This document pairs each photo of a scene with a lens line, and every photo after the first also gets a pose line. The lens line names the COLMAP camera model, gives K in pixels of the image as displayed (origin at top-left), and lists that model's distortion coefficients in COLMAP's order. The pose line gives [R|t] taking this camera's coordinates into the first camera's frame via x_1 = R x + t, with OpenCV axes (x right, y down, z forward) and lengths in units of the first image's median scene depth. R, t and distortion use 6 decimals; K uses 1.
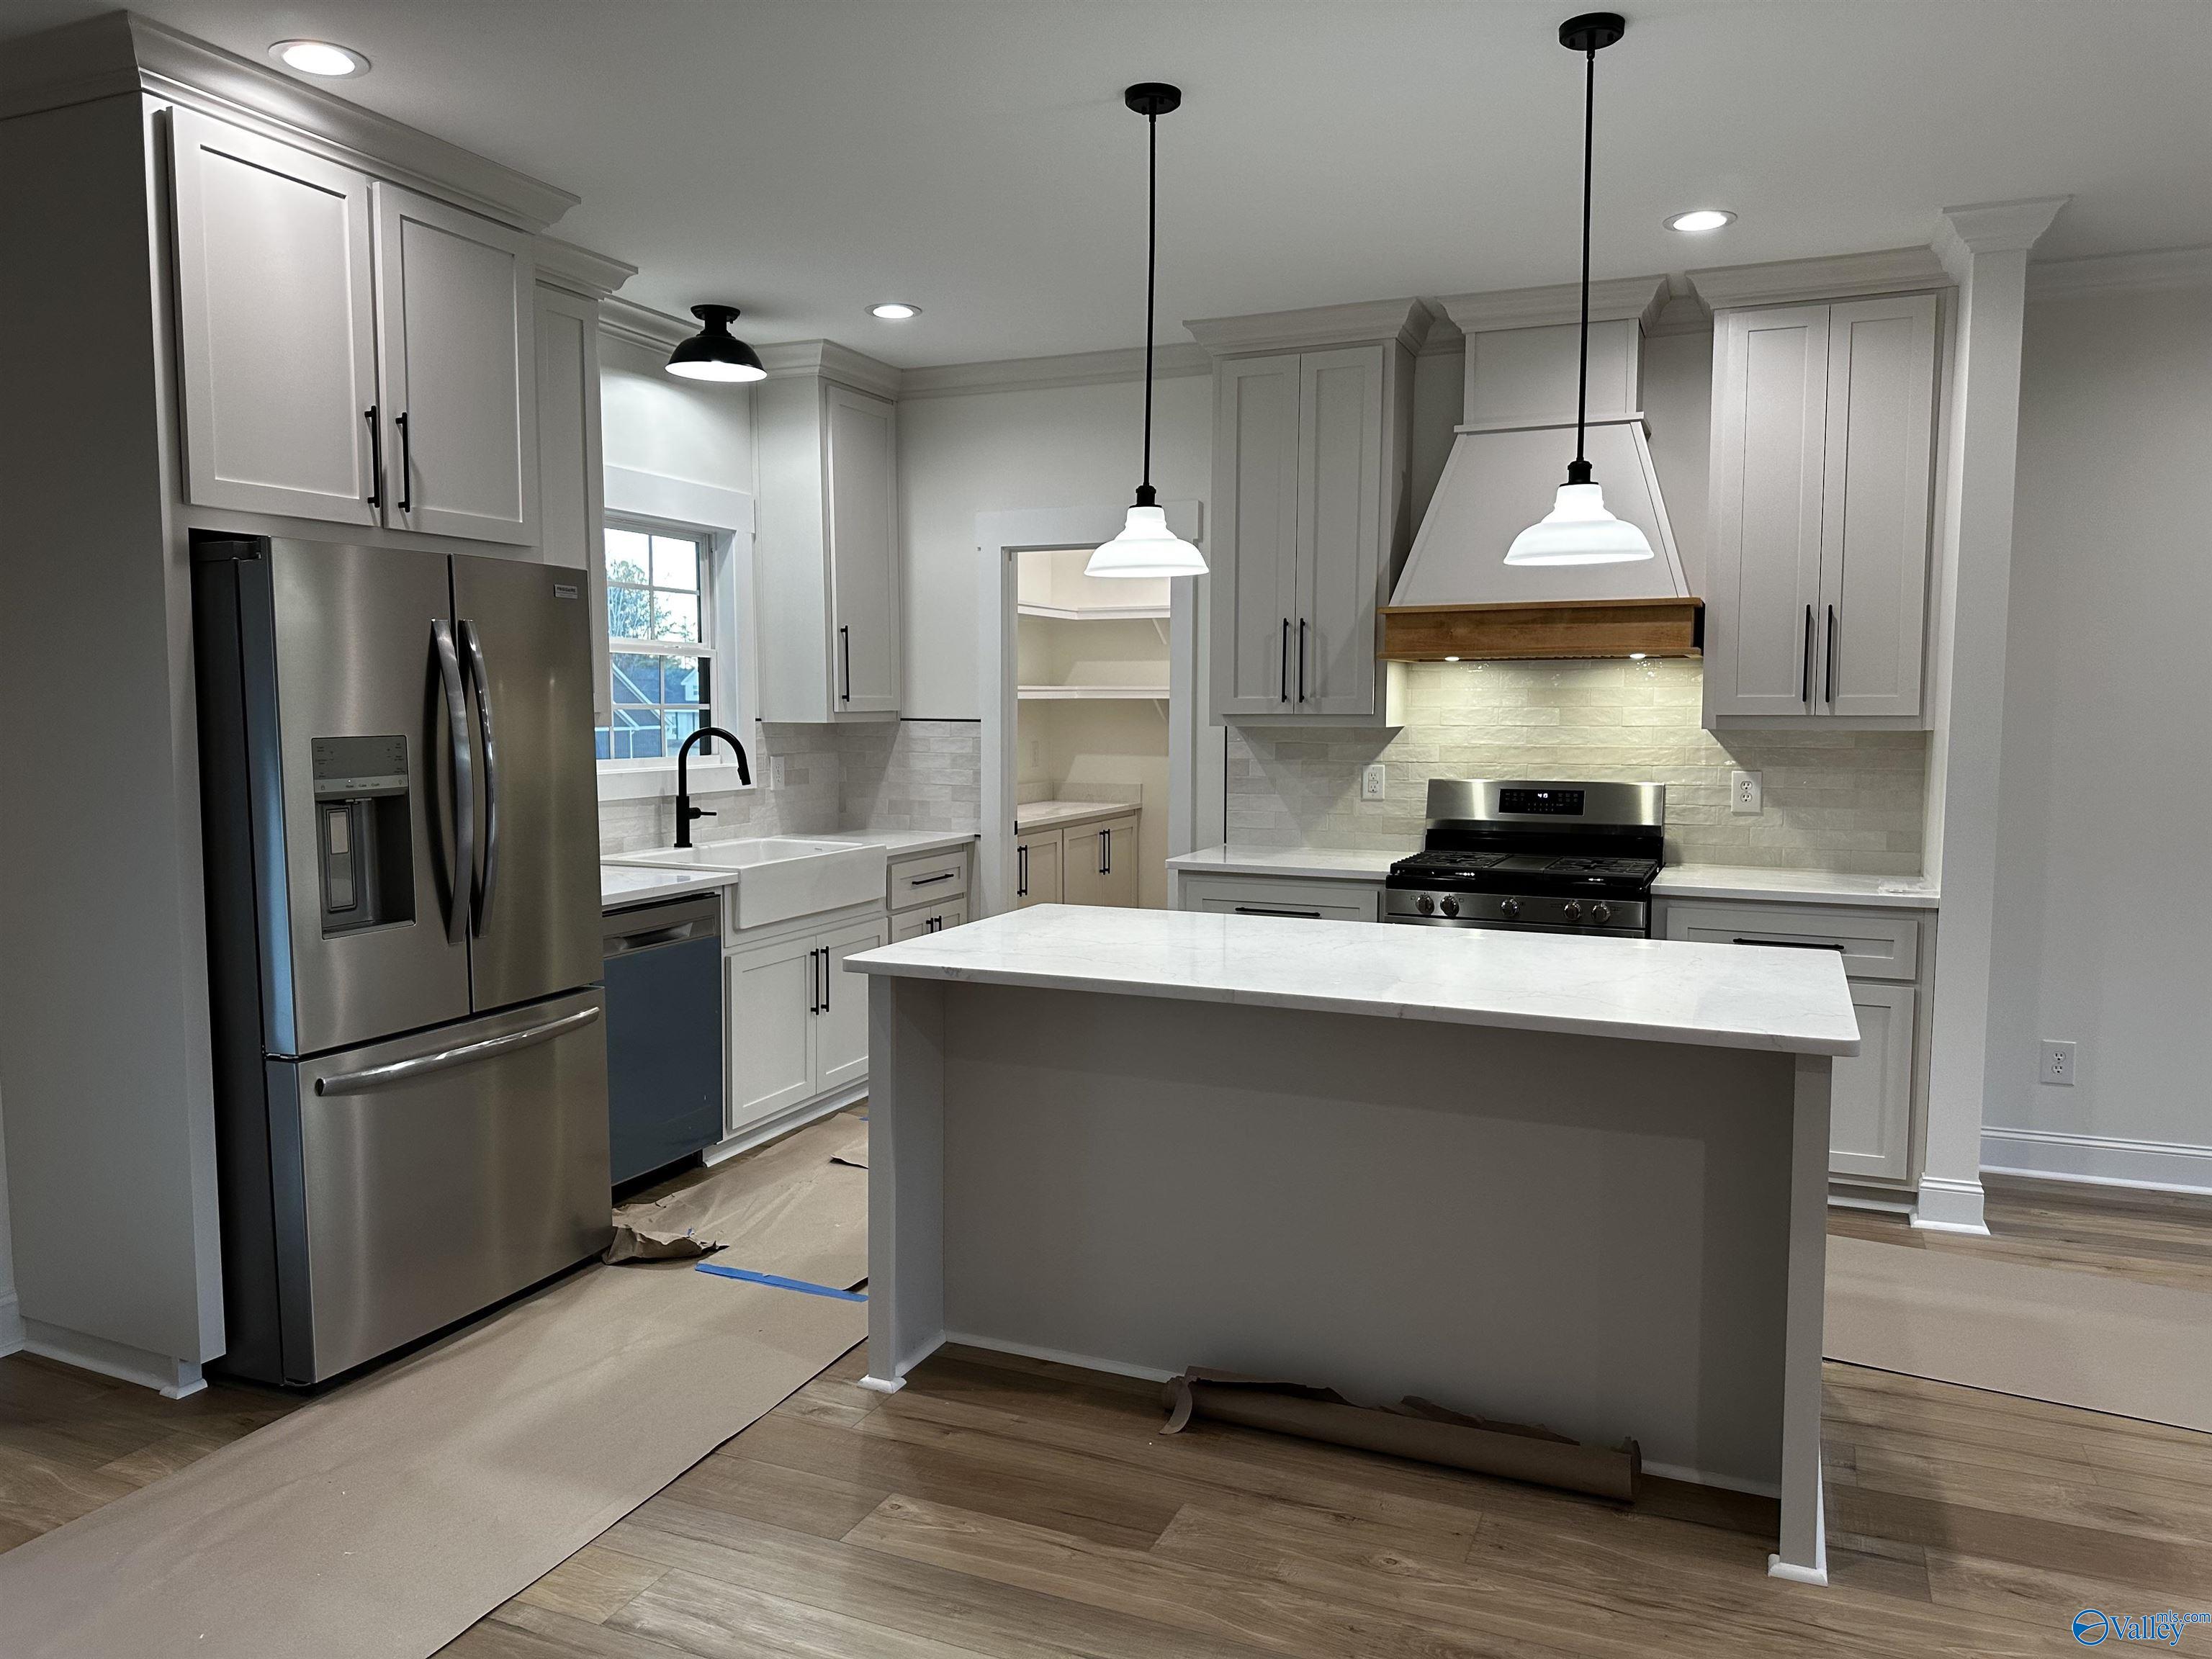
lens RADIAL K [[1552.0, 0, 1117.7], [0, 1552.0, 834.6], [0, 0, 1]] dist [0.044228, -0.049251]
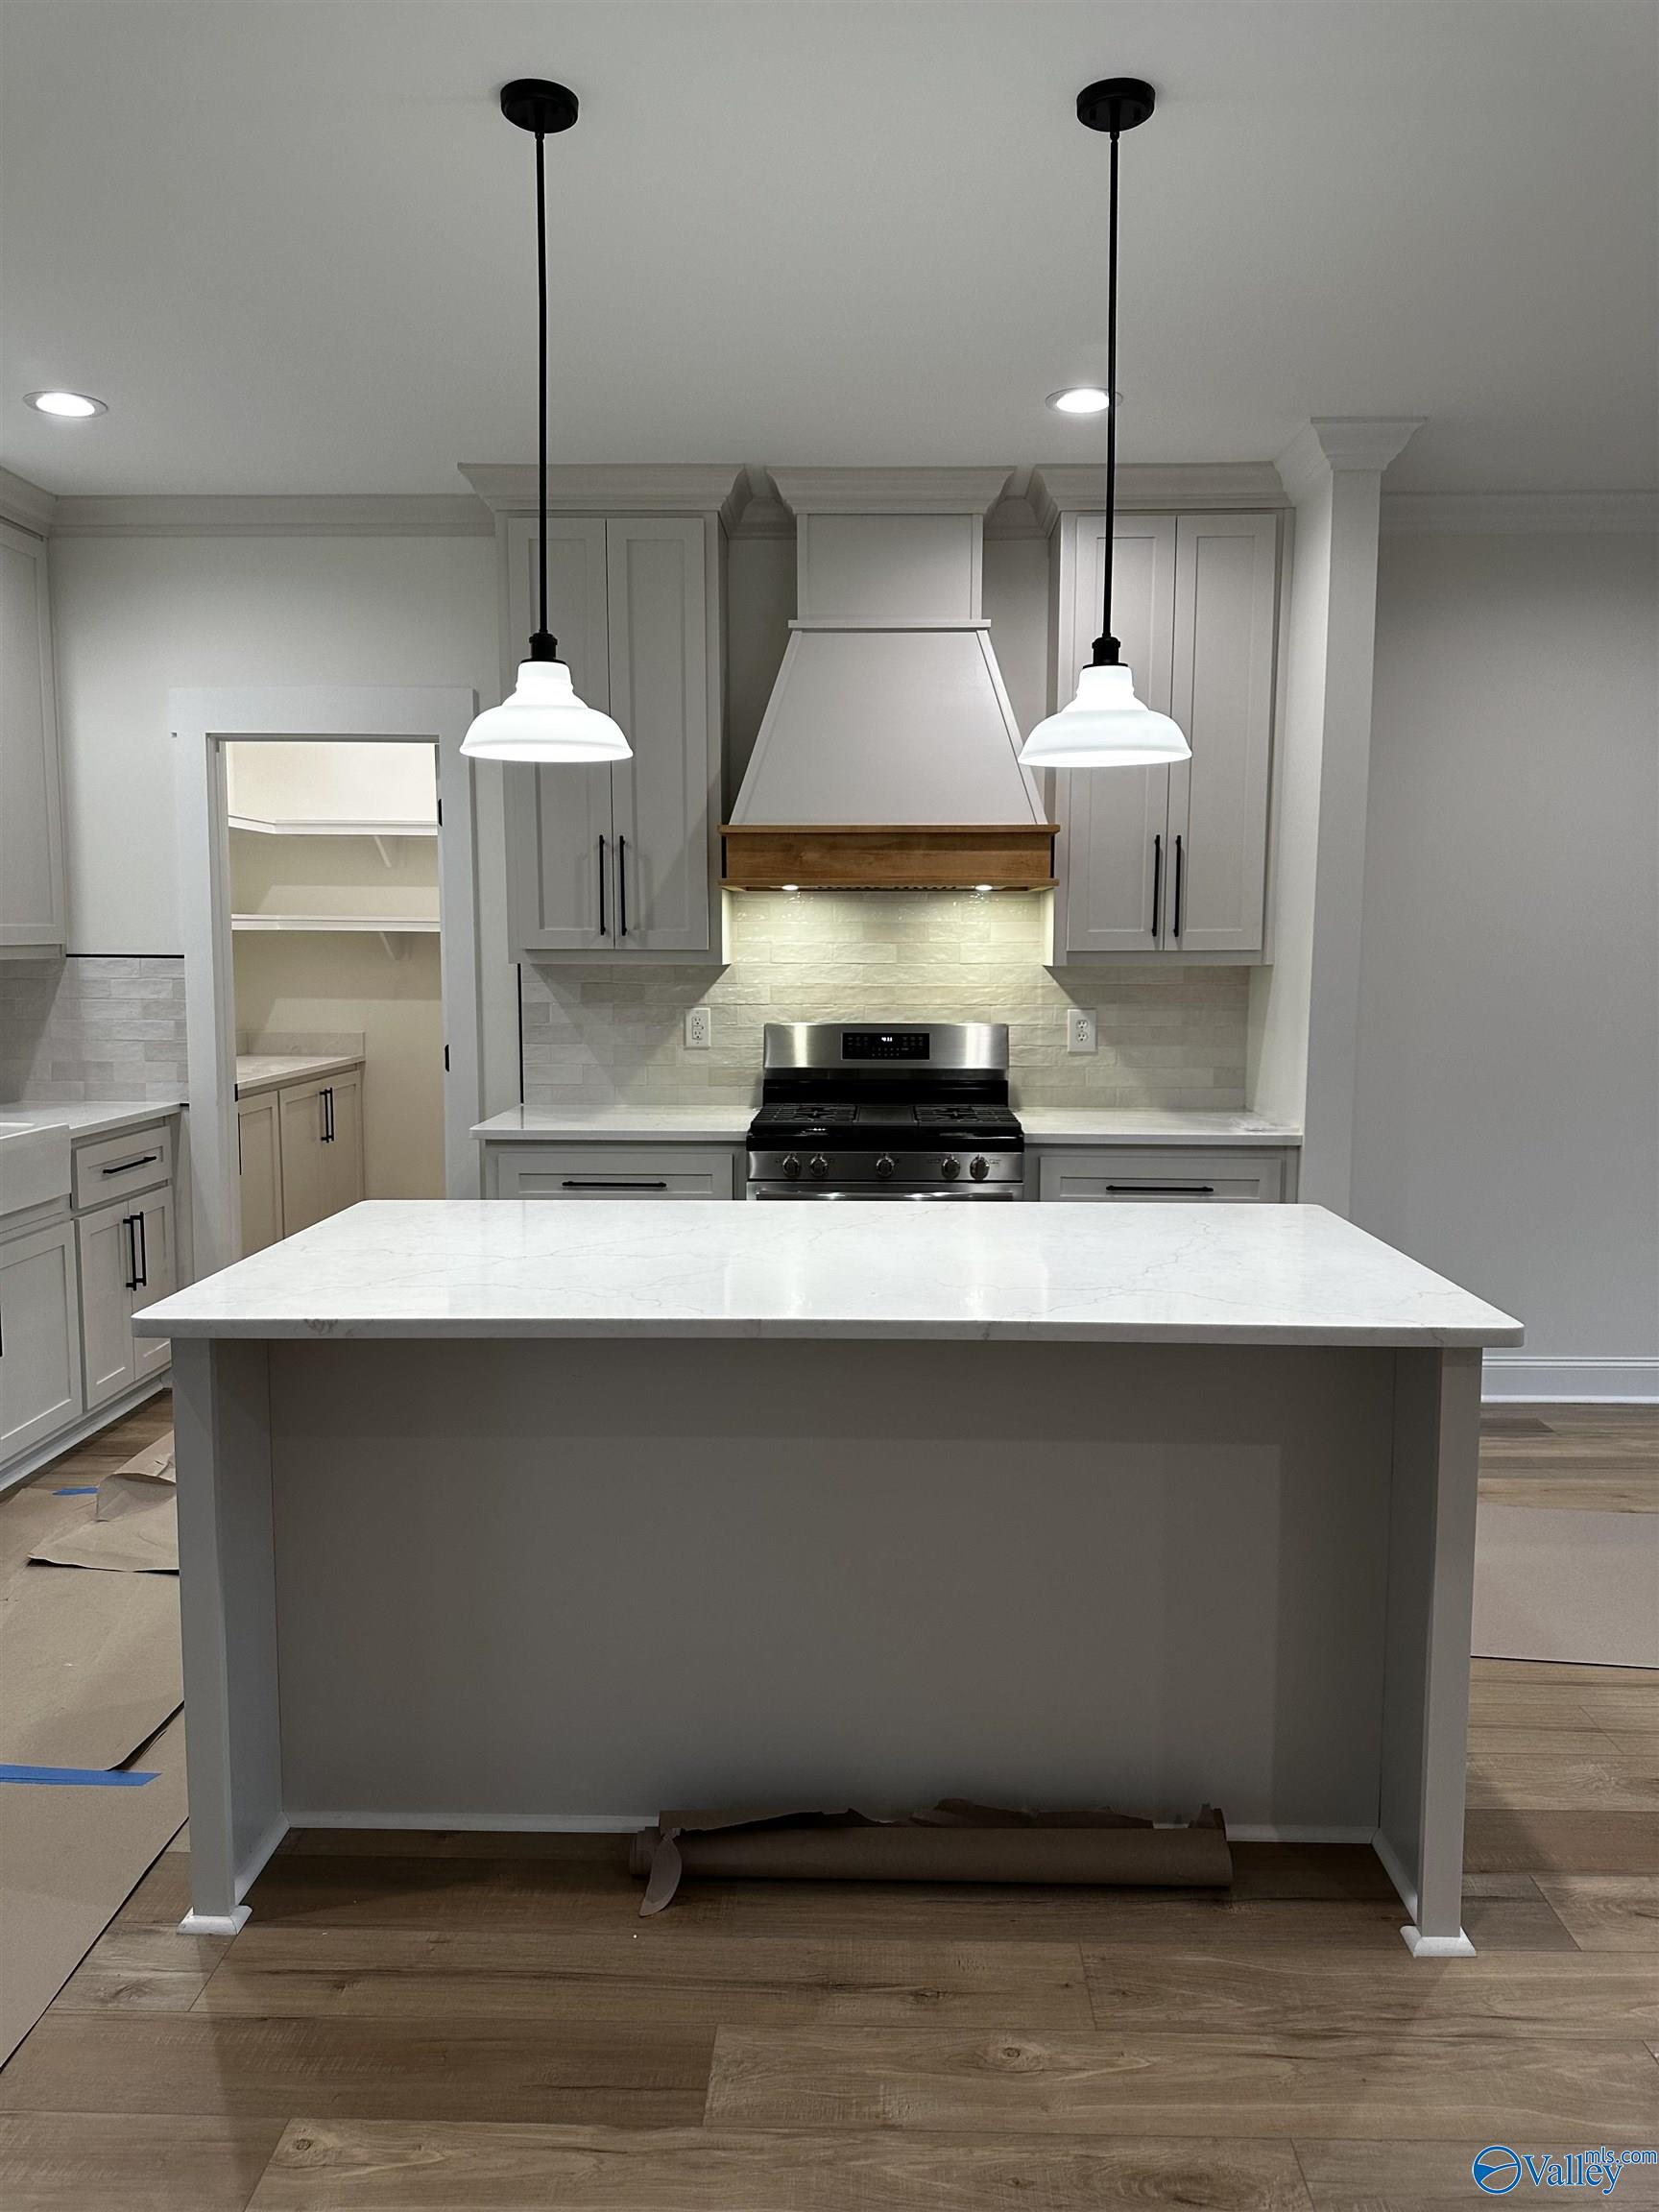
lens RADIAL K [[1552.0, 0, 835.1], [0, 1552.0, 1101.7], [0, 0, 1]] dist [0.044228, -0.049251]
pose [[0.929377, -0.037917, 0.367179, -0.107516], [0.031395, 0.999226, 0.023721, -0.013382], [-0.367795, -0.010518, 0.929848, 0.205502]]
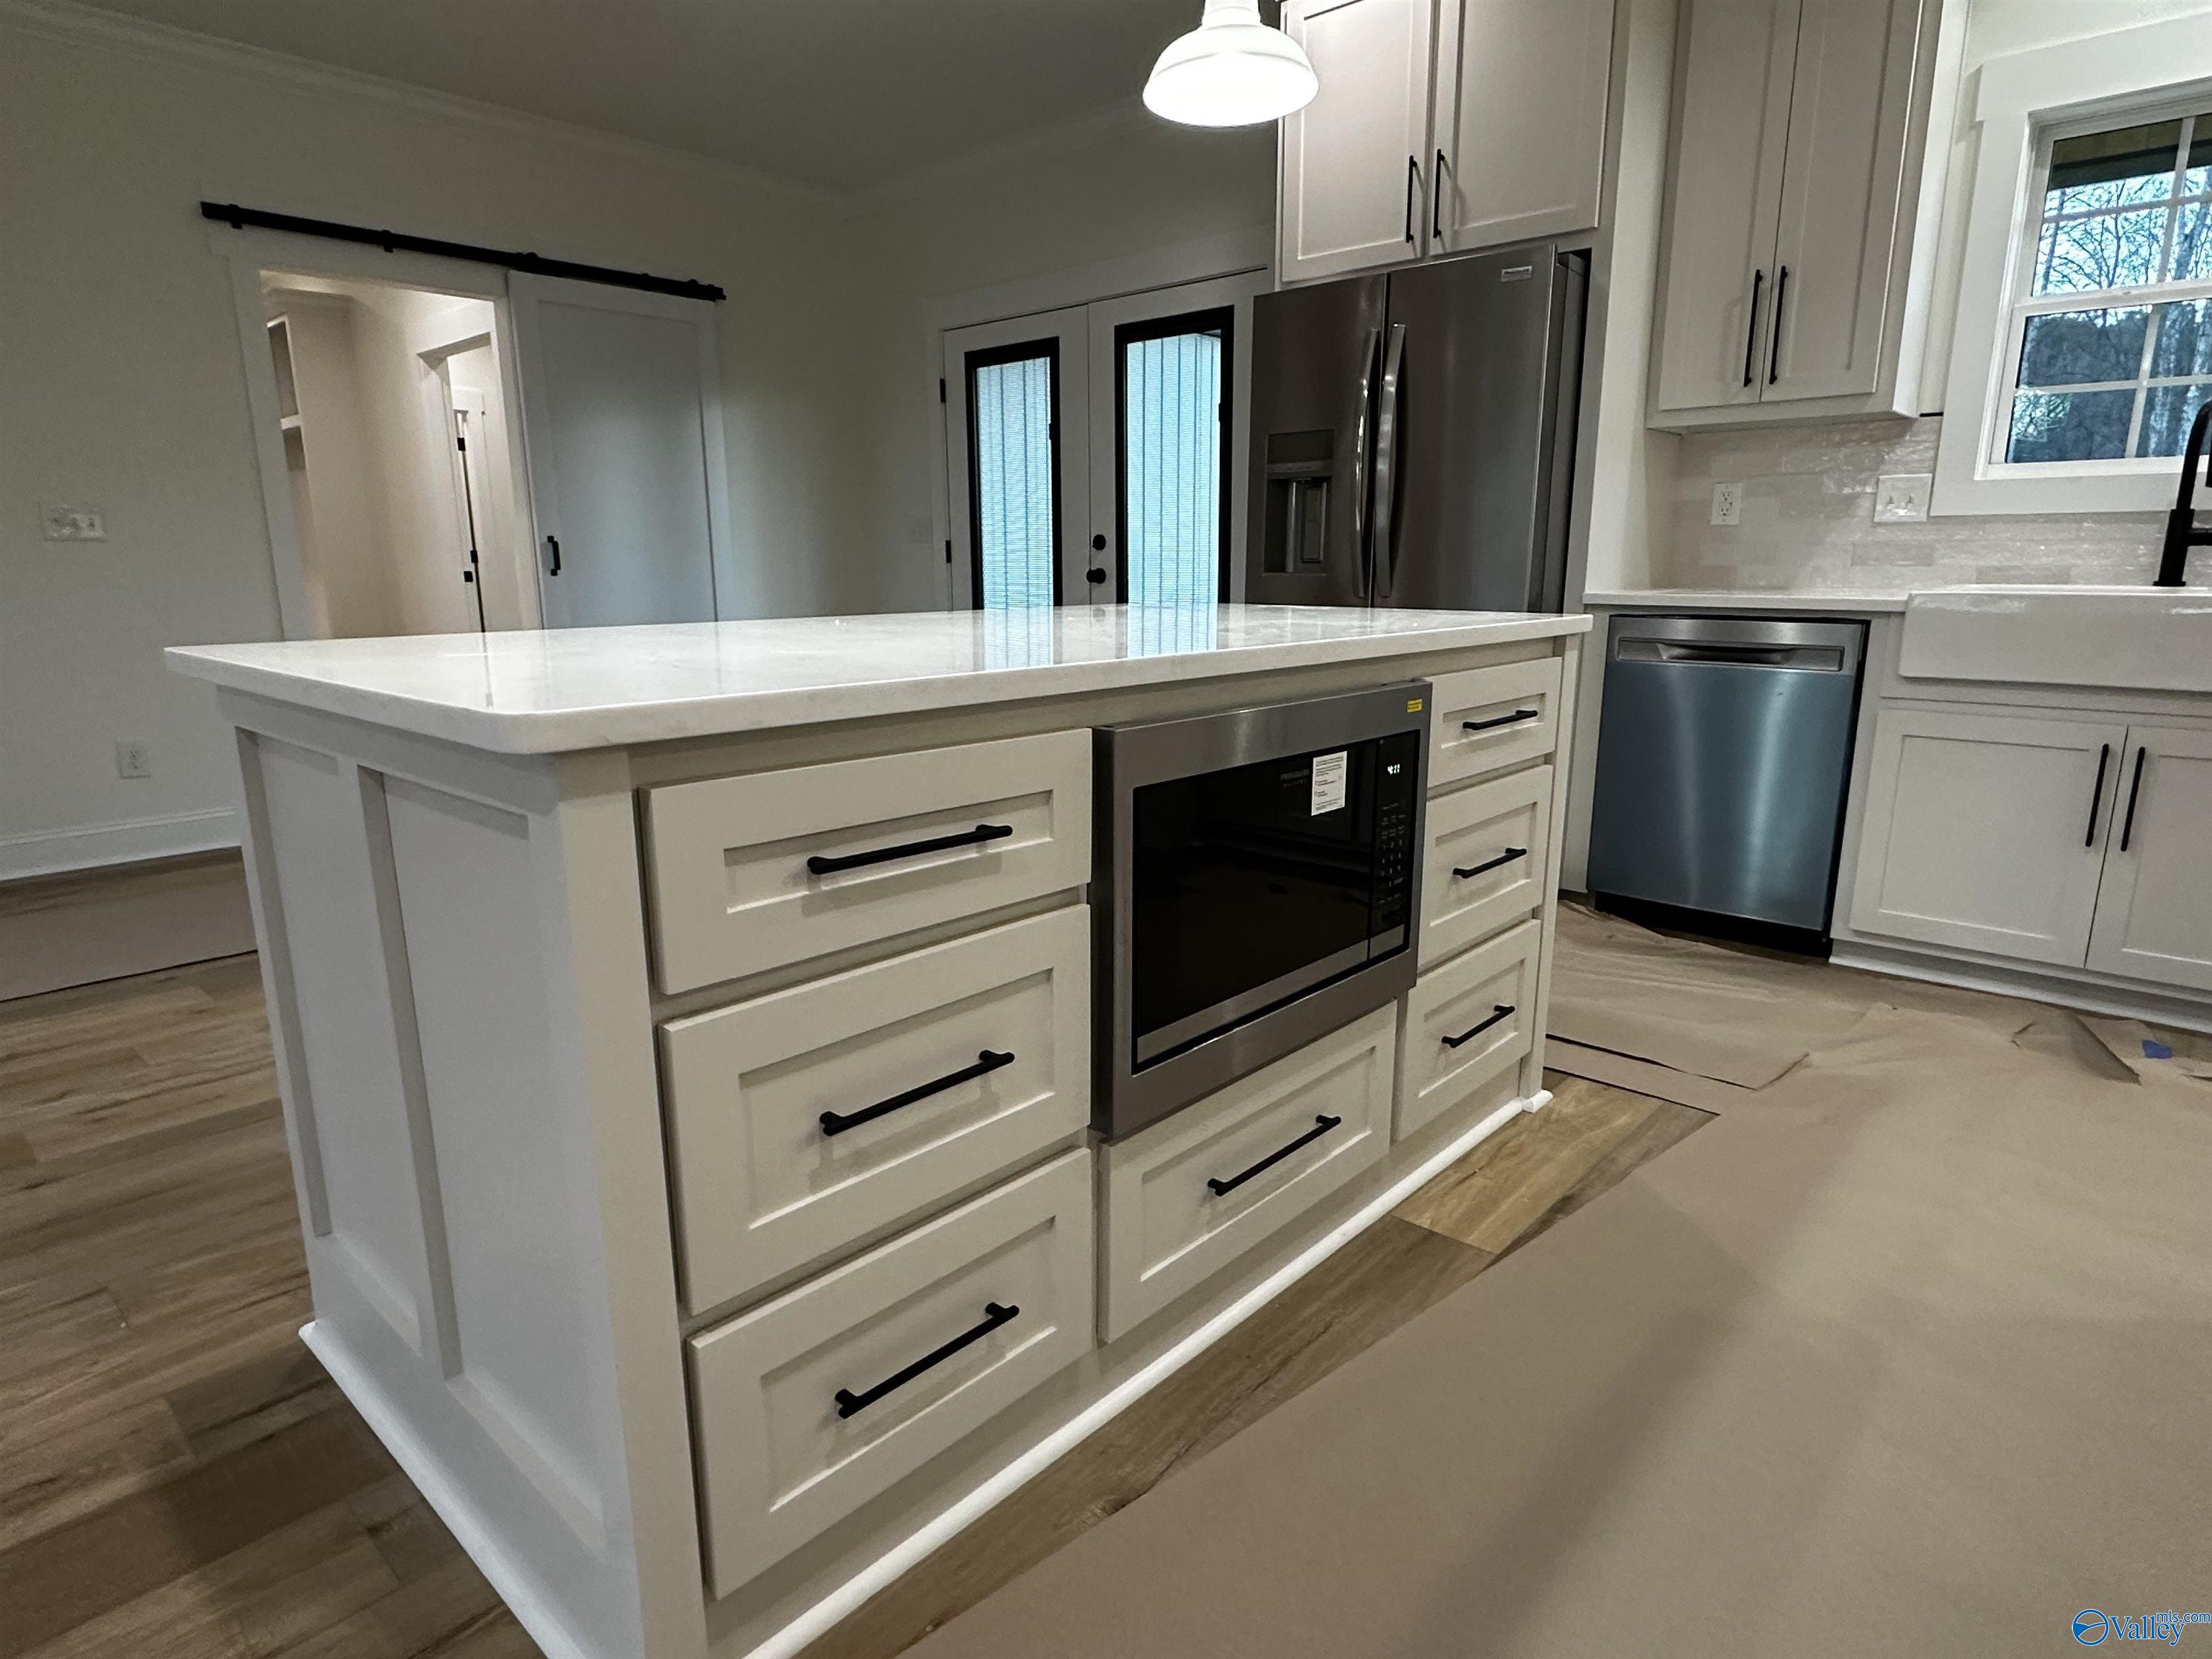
lens RADIAL K [[1246.9, 0, 1092.8], [0, 1246.9, 844.1], [0, 0, 1]] dist [-0.003375, 0.000724]
pose [[-0.337700, 0.213667, -0.916681, 0.529634], [-0.078021, 0.964188, 0.253483, 0.019692], [0.938014, 0.157122, -0.308936, 0.960022]]
